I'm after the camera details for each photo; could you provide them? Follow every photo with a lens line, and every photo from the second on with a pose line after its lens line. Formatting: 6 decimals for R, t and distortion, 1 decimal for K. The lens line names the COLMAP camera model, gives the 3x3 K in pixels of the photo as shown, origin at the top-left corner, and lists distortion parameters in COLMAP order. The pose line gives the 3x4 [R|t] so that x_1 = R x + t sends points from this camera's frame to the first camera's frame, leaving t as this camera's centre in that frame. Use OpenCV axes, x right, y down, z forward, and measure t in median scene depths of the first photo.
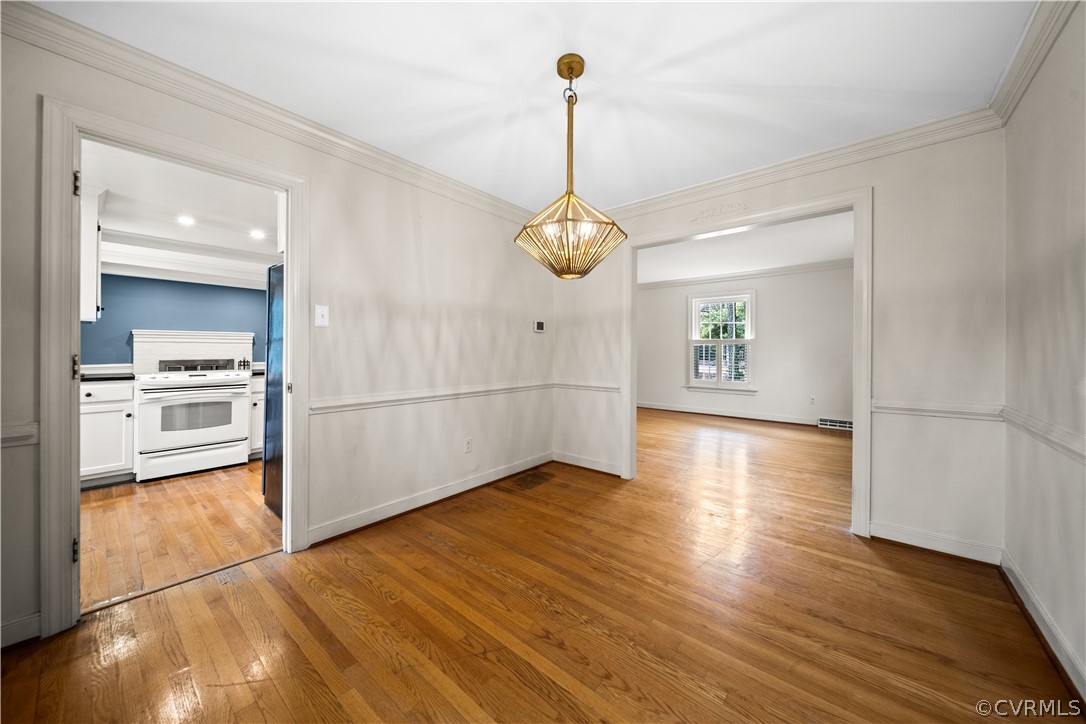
lens RADIAL K [[384.2, 0, 542.4], [0, 384.2, 345.7], [0, 0, 1]] dist [0.005893, -0.003621]
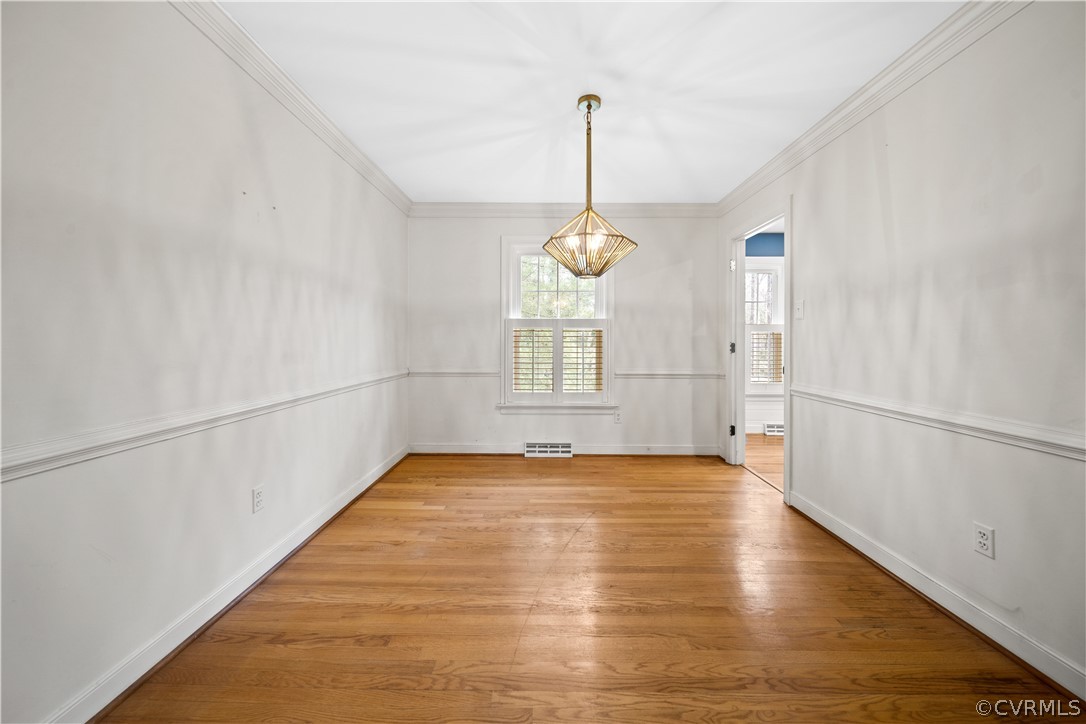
lens RADIAL K [[384.2, 0, 542.4], [0, 384.2, 345.7], [0, 0, 1]] dist [0.005893, -0.003621]
pose [[-0.769660, 0.001559, -0.638453, 0.795702], [-0.000111, 0.999997, 0.002577, 0.028246], [0.638454, 0.002054, -0.769657, 1.533919]]
